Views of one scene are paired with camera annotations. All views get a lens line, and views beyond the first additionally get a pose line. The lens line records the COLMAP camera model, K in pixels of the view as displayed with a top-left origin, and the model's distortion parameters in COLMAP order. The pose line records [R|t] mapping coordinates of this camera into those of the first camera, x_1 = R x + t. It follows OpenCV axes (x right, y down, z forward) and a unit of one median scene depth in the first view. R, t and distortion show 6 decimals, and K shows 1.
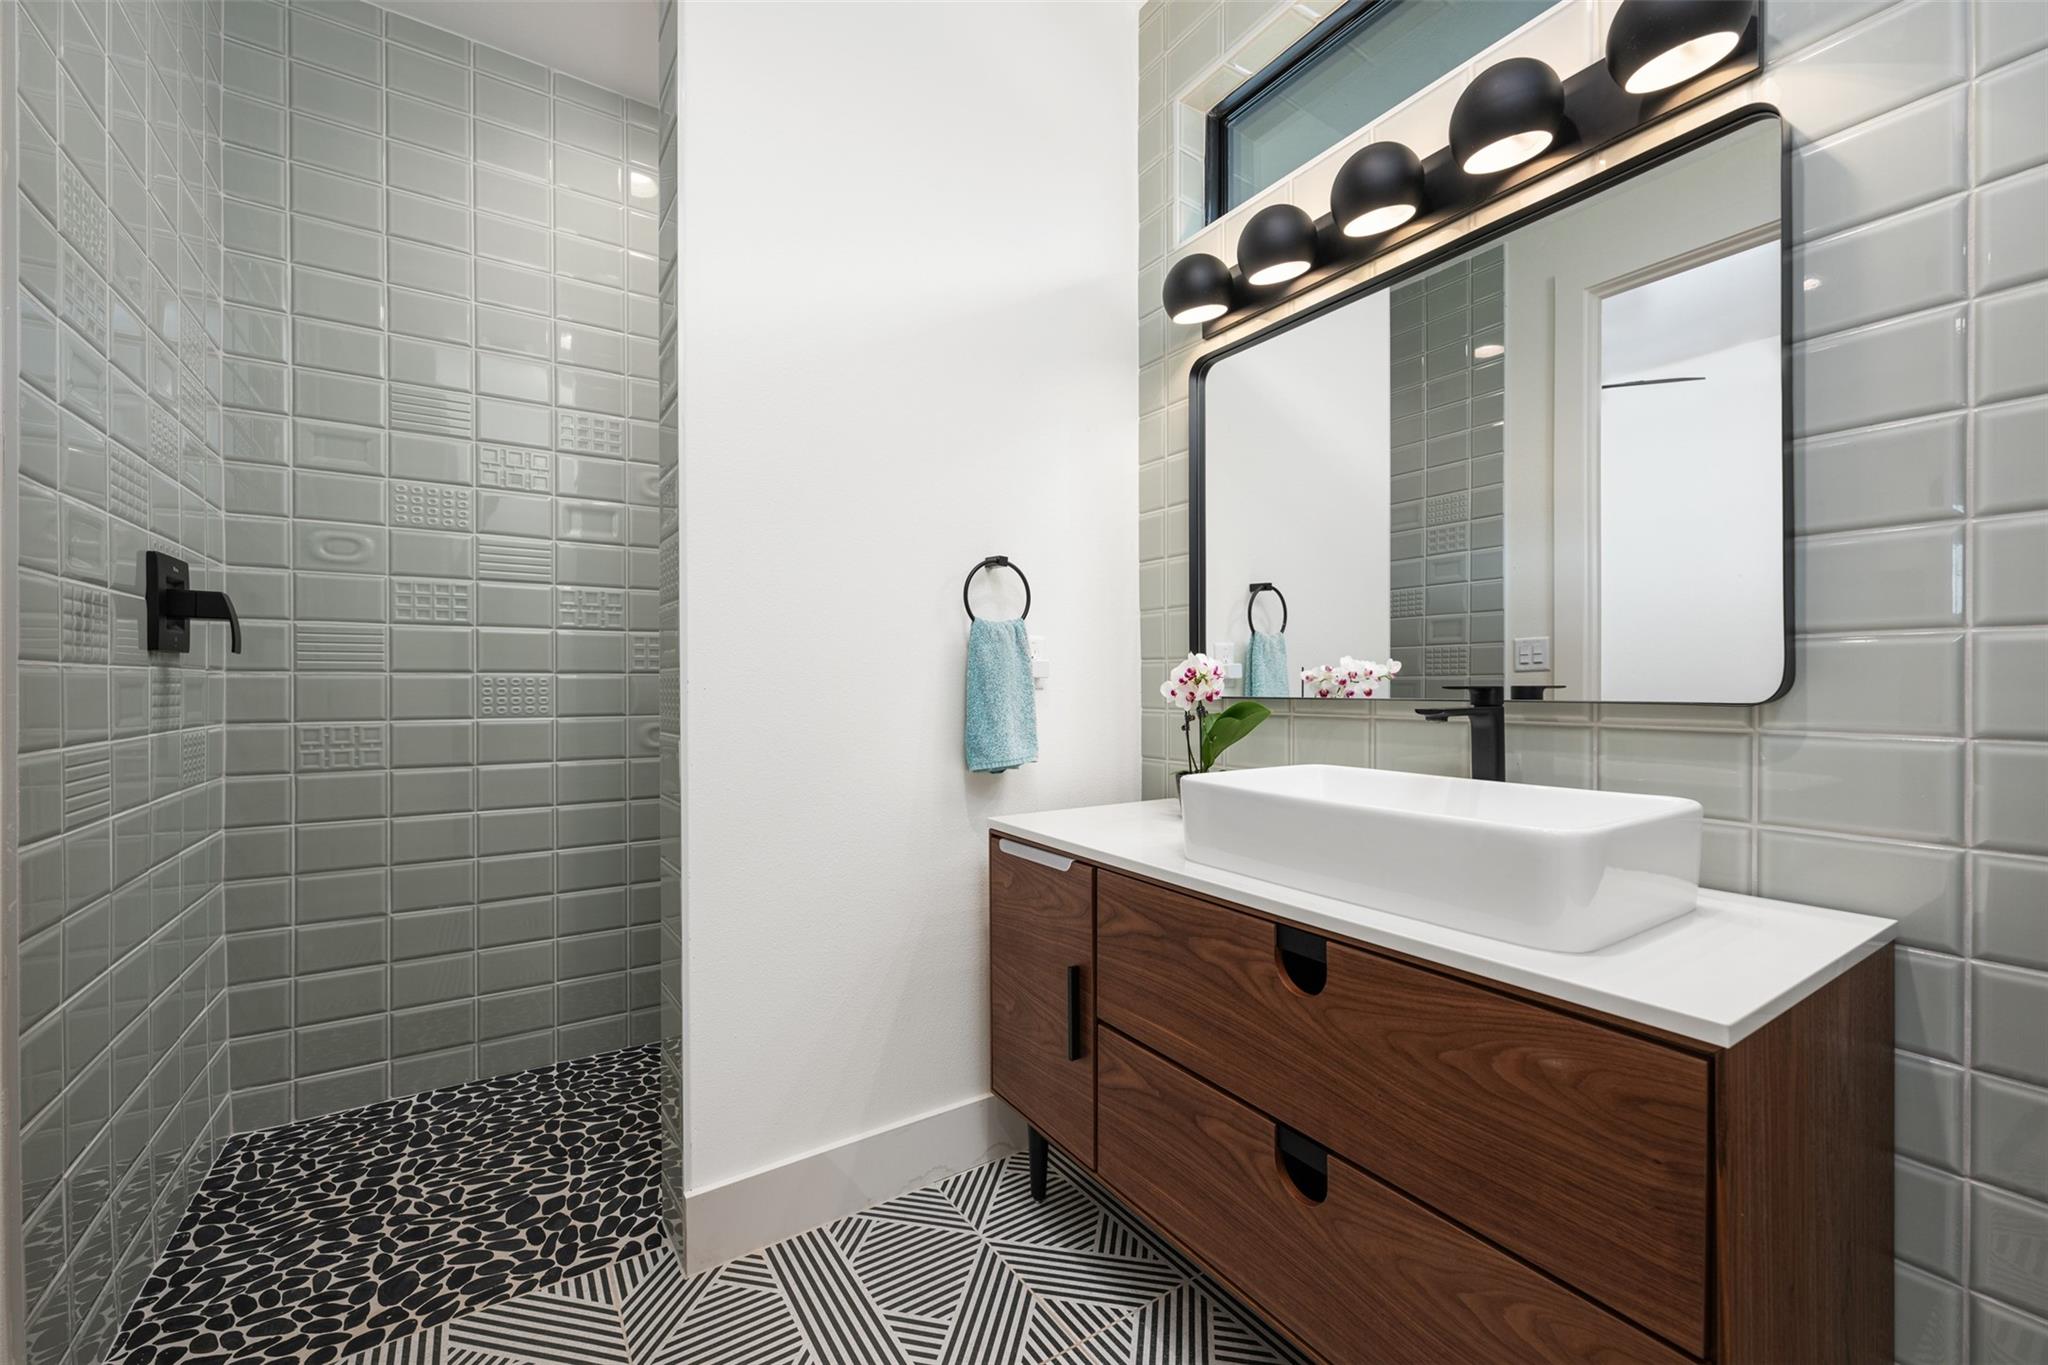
lens RADIAL K [[807.0, 0, 1028.2], [0, 807.0, 687.6], [0, 0, 1]] dist [-0.001364, 0.000472]
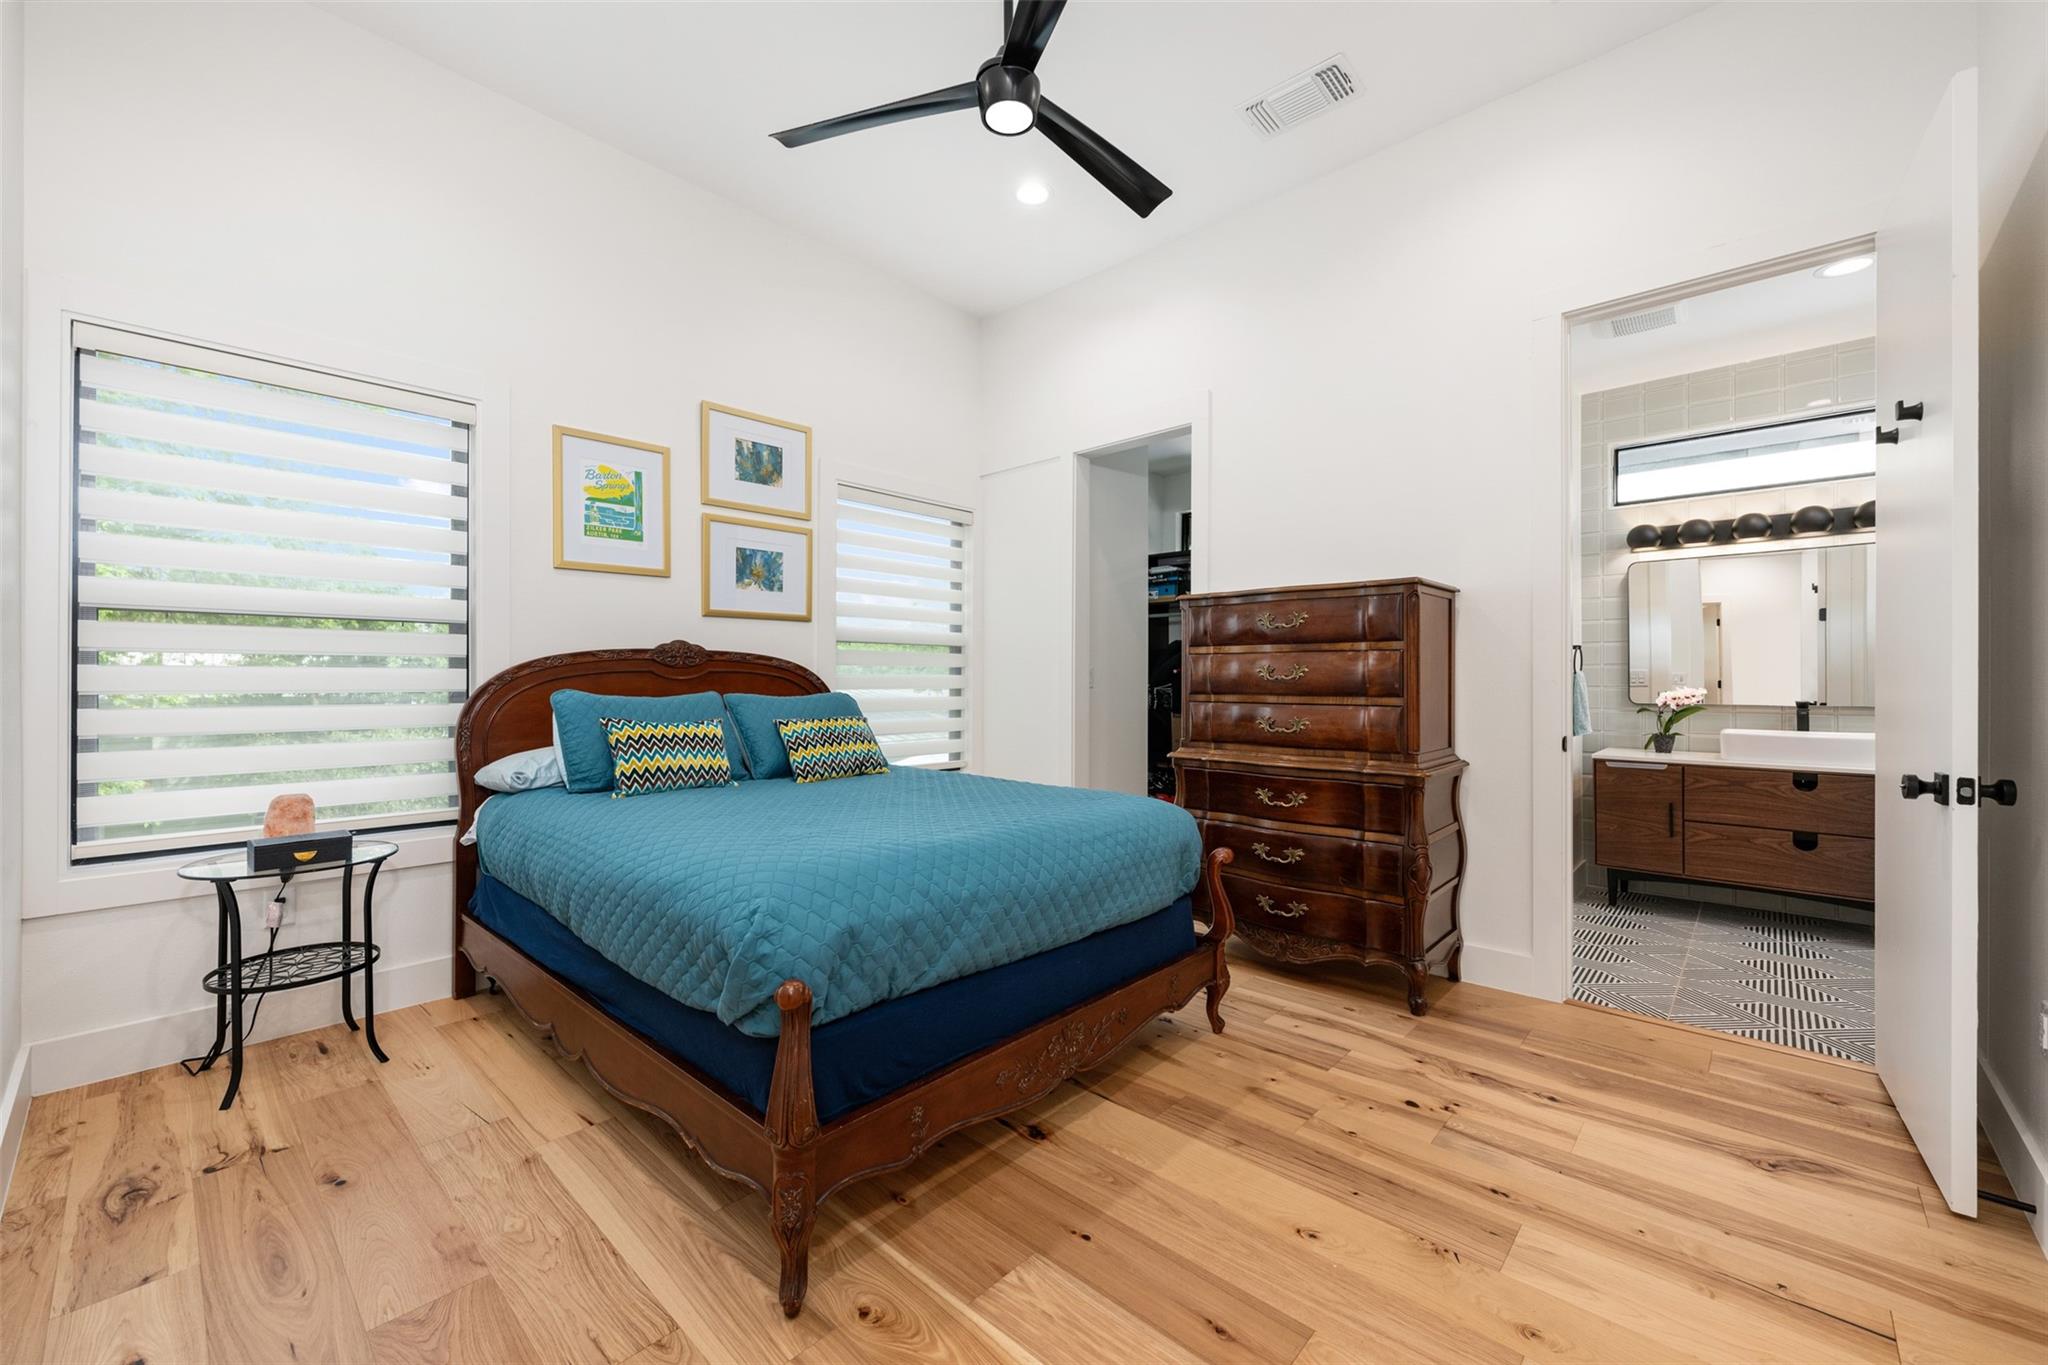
lens RADIAL K [[807.0, 0, 1011.6], [0, 807.0, 677.6], [0, 0, 1]] dist [-0.001364, 0.000472]
pose [[0.972576, -0.002041, 0.232575, -3.040736], [0.005266, 0.999898, -0.013246, -0.062890], [-0.232525, 0.014107, 0.972488, -1.268294]]
